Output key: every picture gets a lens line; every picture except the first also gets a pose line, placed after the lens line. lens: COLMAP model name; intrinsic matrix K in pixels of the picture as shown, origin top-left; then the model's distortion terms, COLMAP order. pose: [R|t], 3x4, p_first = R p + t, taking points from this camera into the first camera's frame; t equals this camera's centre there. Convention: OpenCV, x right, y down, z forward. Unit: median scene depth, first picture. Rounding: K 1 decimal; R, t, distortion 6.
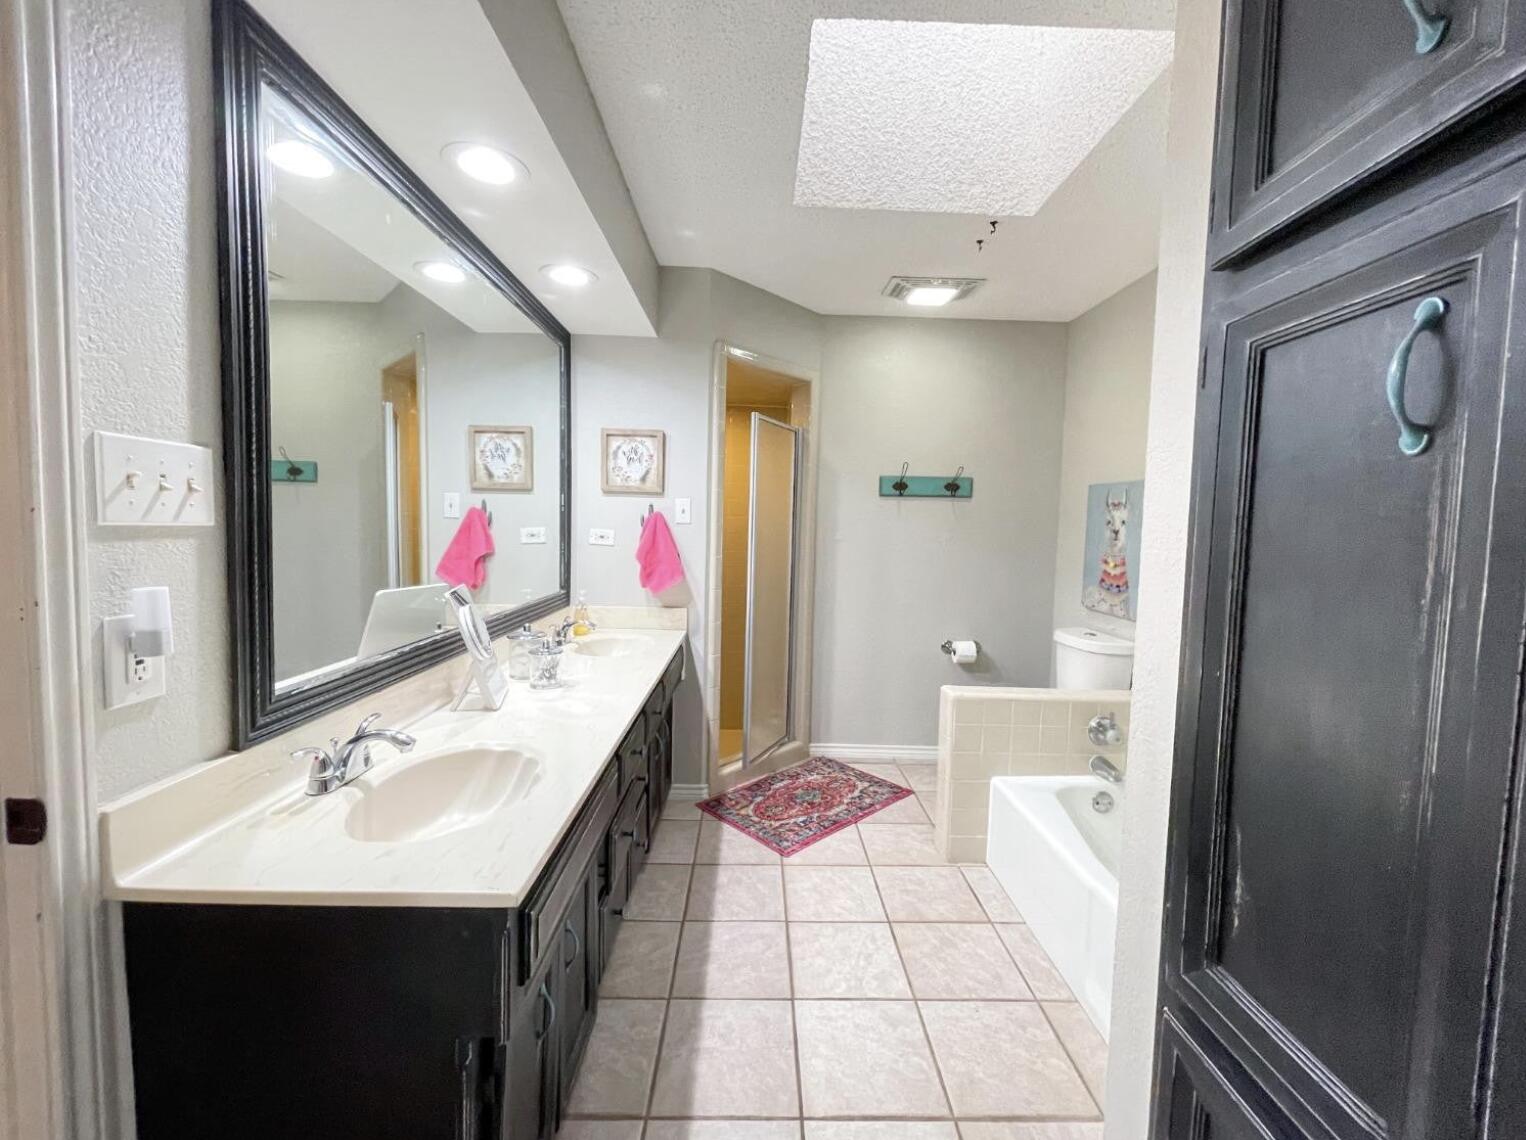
lens RADIAL K [[622.9, 0, 768.3], [0, 622.9, 566.2], [0, 0, 1]] dist [0.002235, -0.000095]
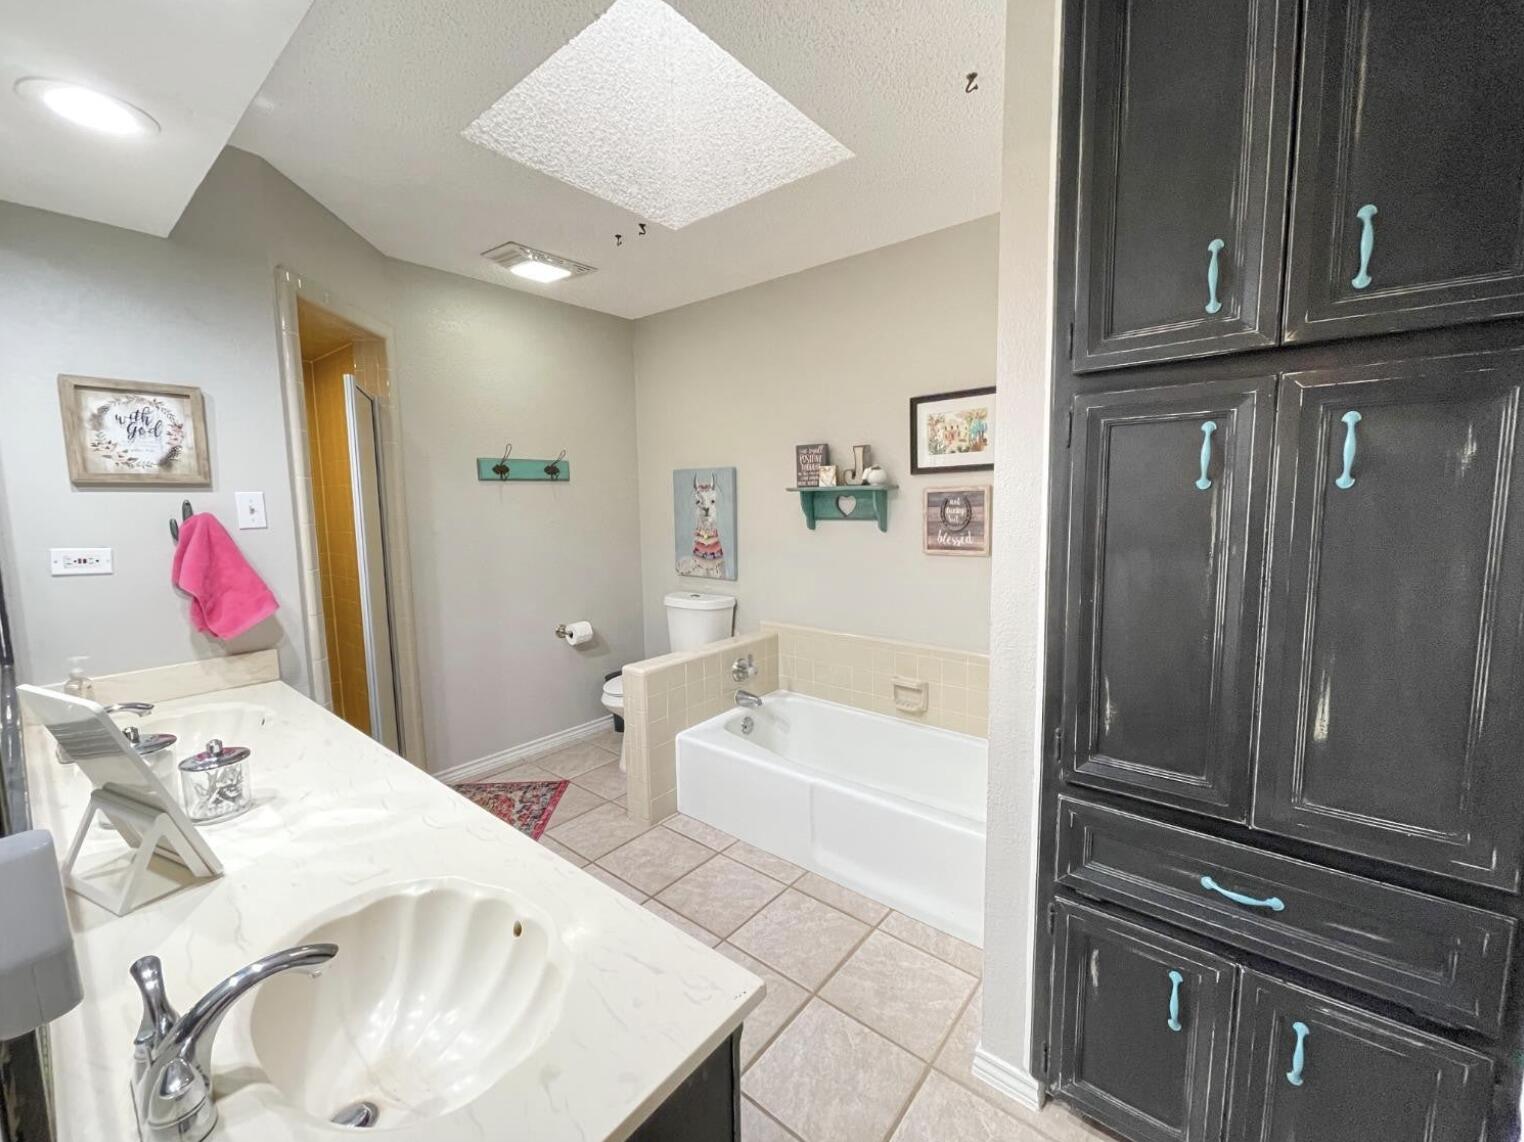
lens RADIAL K [[622.1, 0, 765.8], [0, 622.1, 565.8], [0, 0, 1]] dist [0.002235, -0.000095]
pose [[0.643611, -0.118185, 0.756173, -0.299620], [0.083059, 0.992956, 0.084498, -0.038848], [-0.760832, 0.008423, 0.648894, 0.127618]]
